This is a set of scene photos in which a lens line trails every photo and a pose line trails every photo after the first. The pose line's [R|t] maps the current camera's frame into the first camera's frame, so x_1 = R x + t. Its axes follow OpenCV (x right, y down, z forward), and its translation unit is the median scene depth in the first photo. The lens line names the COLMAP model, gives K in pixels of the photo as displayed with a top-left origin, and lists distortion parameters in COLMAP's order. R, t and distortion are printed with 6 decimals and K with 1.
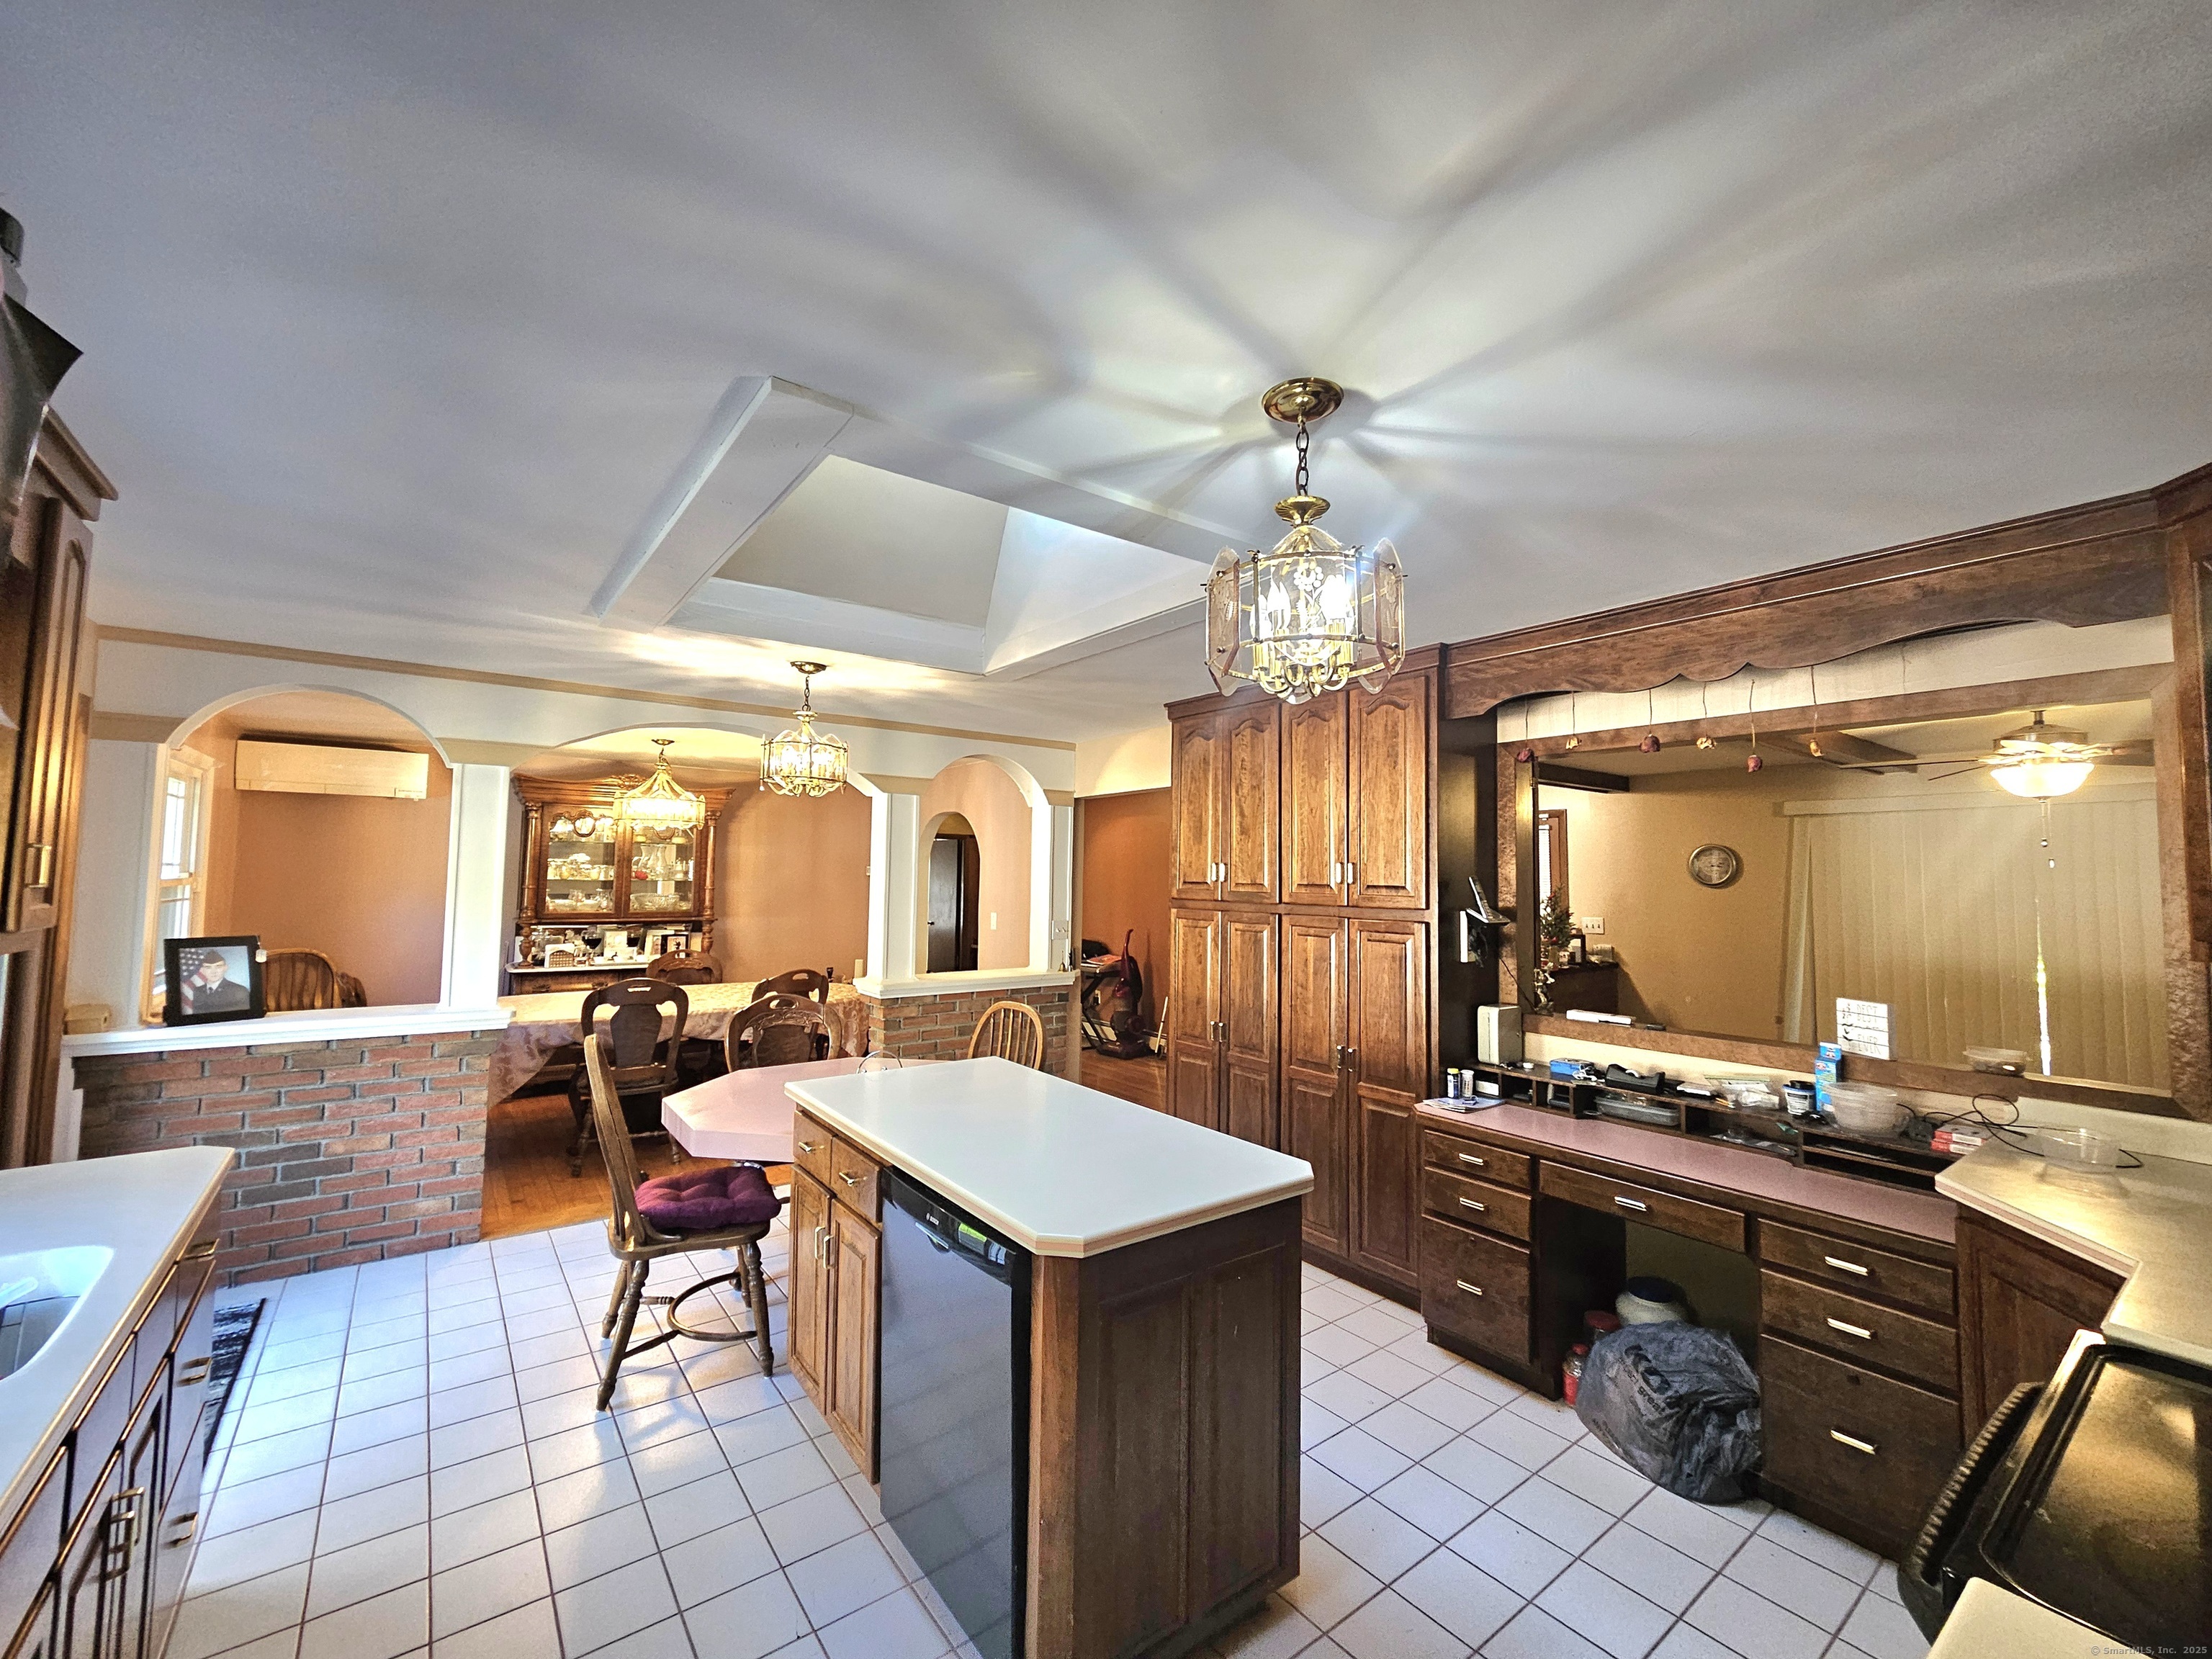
lens RADIAL K [[910.0, 0, 1107.6], [0, 910.0, 827.7], [0, 0, 1]] dist [0.000346, 0.000708]
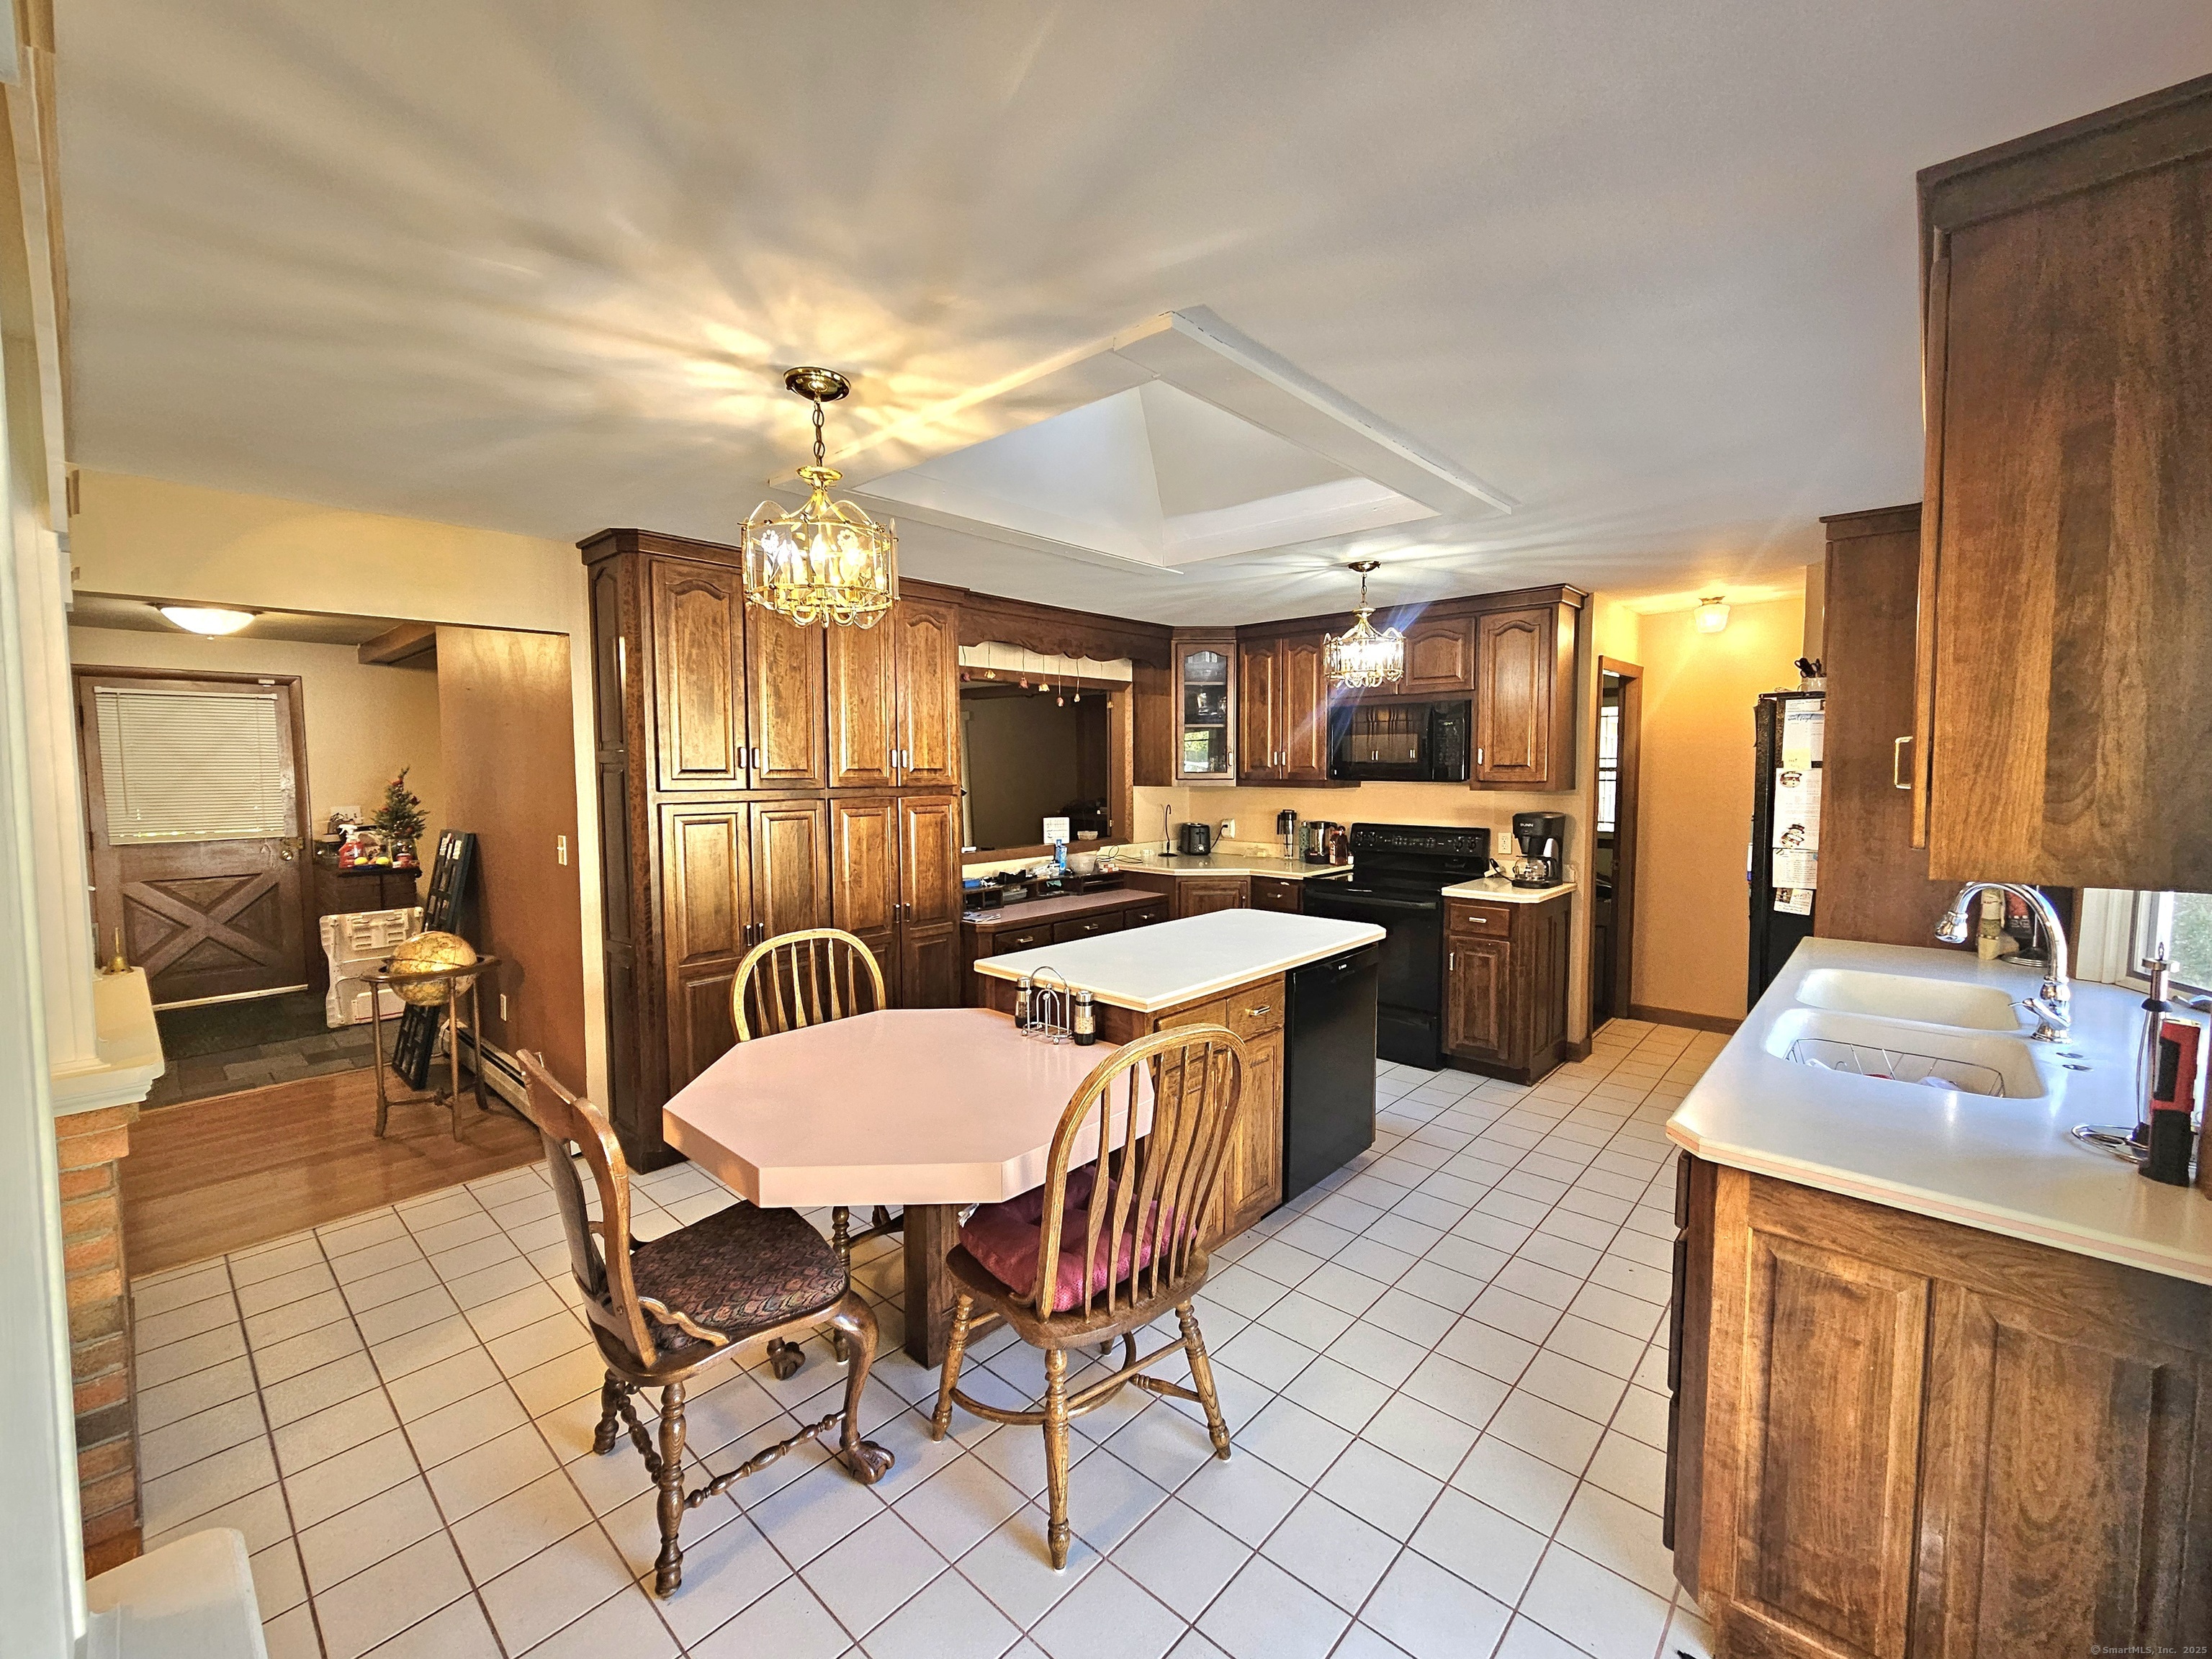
lens RADIAL K [[909.4, 0, 1109.3], [0, 909.4, 824.2], [0, 0, 1]] dist [-0.001798, 0.000060]
pose [[-0.188410, -0.075518, 0.979183, -0.978814], [-0.051309, 0.996434, 0.066976, 0.043153], [-0.980749, -0.037622, -0.191613, 0.989048]]
